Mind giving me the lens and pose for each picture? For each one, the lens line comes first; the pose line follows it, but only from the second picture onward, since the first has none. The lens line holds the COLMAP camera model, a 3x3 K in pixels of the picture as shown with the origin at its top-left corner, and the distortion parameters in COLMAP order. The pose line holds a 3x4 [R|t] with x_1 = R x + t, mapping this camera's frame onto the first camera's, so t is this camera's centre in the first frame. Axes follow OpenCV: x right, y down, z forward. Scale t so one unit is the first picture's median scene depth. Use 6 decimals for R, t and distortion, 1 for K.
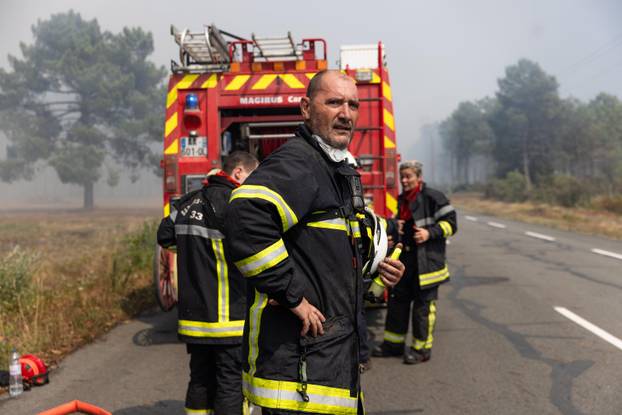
lens RADIAL K [[799.4, 0, 311.0], [0, 799.4, 207.5], [0, 0, 1]] dist [0.005936, 0.051960]
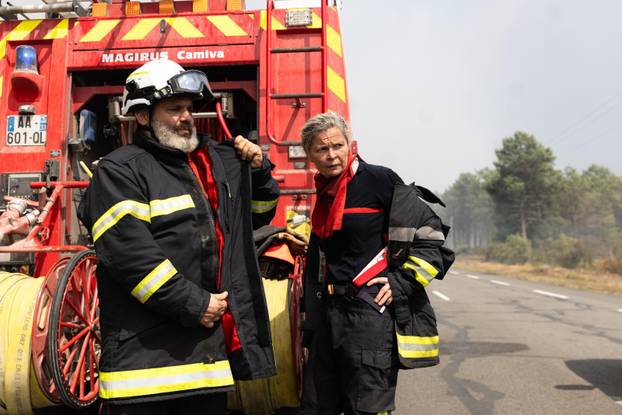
lens RADIAL K [[592.7, 0, 311.2], [0, 592.7, 209.1], [0, 0, 1]] dist [0.015028, -0.001471]
pose [[0.997752, 0.005637, -0.066770, 0.060713], [-0.013106, 0.993626, -0.111960, 0.019822], [0.065713, 0.112583, 0.991467, 0.313088]]
